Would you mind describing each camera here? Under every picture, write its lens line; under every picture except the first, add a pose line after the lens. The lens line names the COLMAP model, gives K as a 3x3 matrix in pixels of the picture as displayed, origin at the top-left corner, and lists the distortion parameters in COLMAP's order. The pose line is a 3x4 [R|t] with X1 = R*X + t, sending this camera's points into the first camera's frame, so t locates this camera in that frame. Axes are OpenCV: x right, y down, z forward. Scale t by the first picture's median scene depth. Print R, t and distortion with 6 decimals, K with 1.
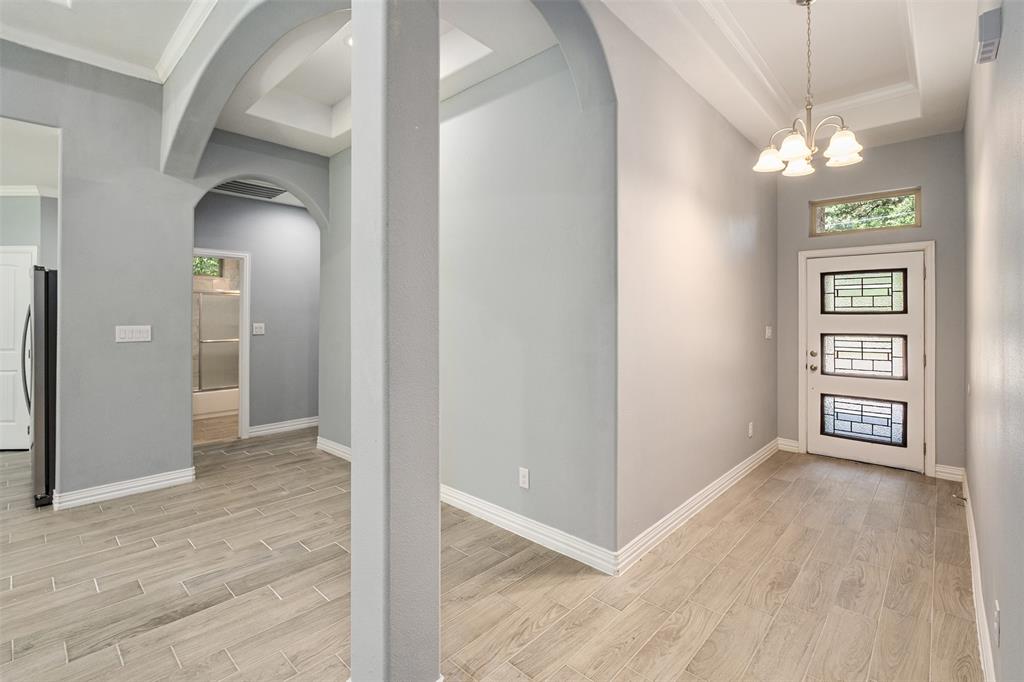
lens RADIAL K [[463.9, 0, 510.8], [0, 463.9, 314.6], [0, 0, 1]] dist [-0.002683, -0.000233]
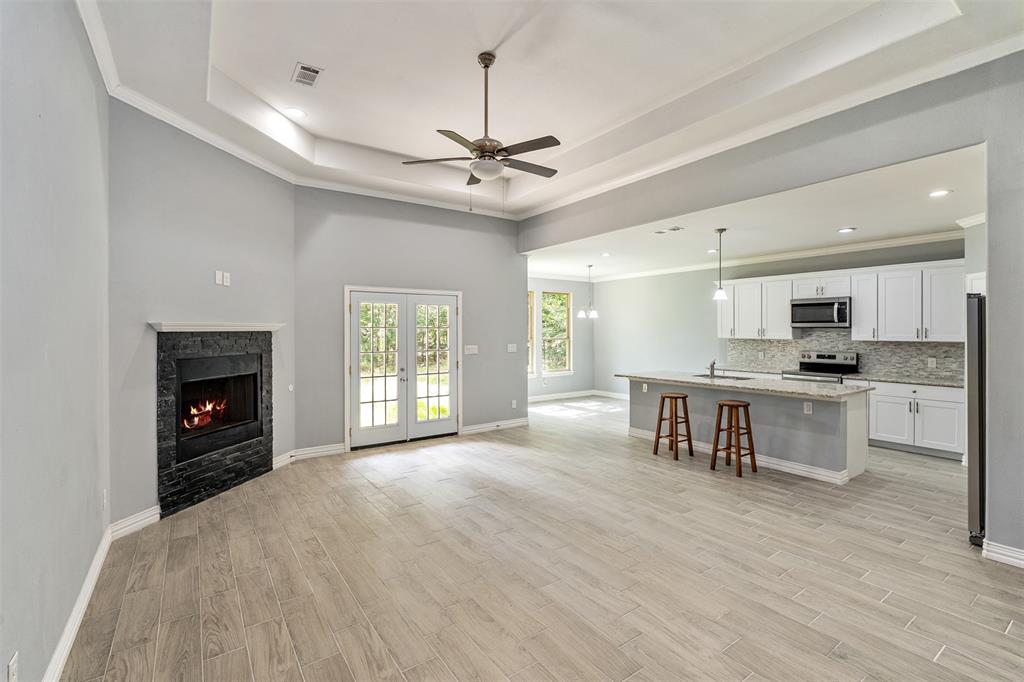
lens RADIAL K [[460.4, 0, 512.3], [0, 460.4, 329.5], [0, 0, 1]] dist [-0.002193, -0.000334]
pose [[-0.205479, 0.000226, -0.978662, 0.101267], [0.005712, 0.999983, -0.000968, -0.033280], [0.978645, -0.005789, -0.205477, 0.250483]]
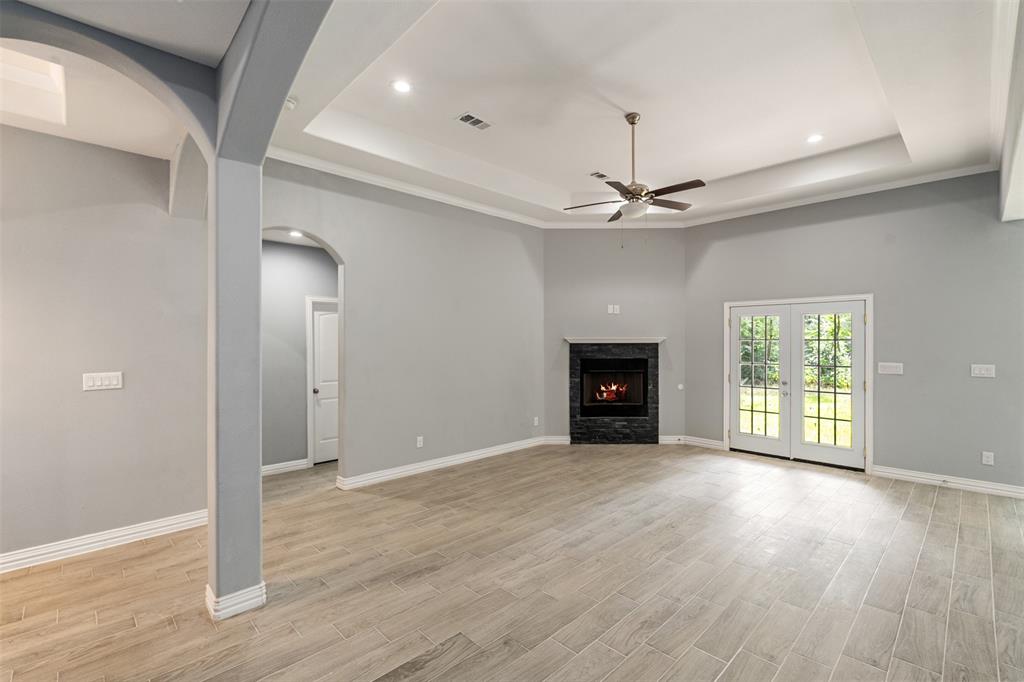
lens RADIAL K [[454.9, 0, 512.0], [0, 454.9, 341.0], [0, 0, 1]] dist [-0.005118, -0.000532]
pose [[-0.998826, 0.001942, 0.048410, -0.612115], [0.001759, 0.999991, -0.003832, -0.035769], [-0.048417, -0.003742, -0.998820, 1.195437]]
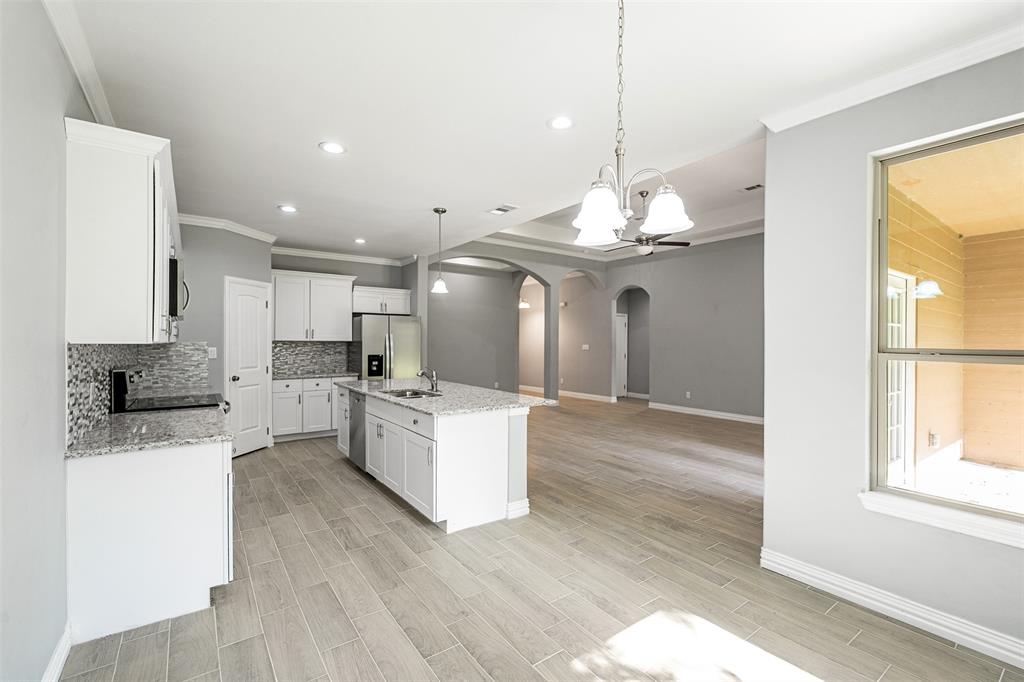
lens RADIAL K [[446.5, 0, 512.0], [0, 446.5, 341.0], [0, 0, 1]] dist [-0.002130, -0.000055]
pose [[0.195787, 0.002879, 0.980642, -2.831259], [-0.006430, 0.999978, -0.001652, 0.007912], [-0.980625, -0.005982, 0.195801, 0.164563]]
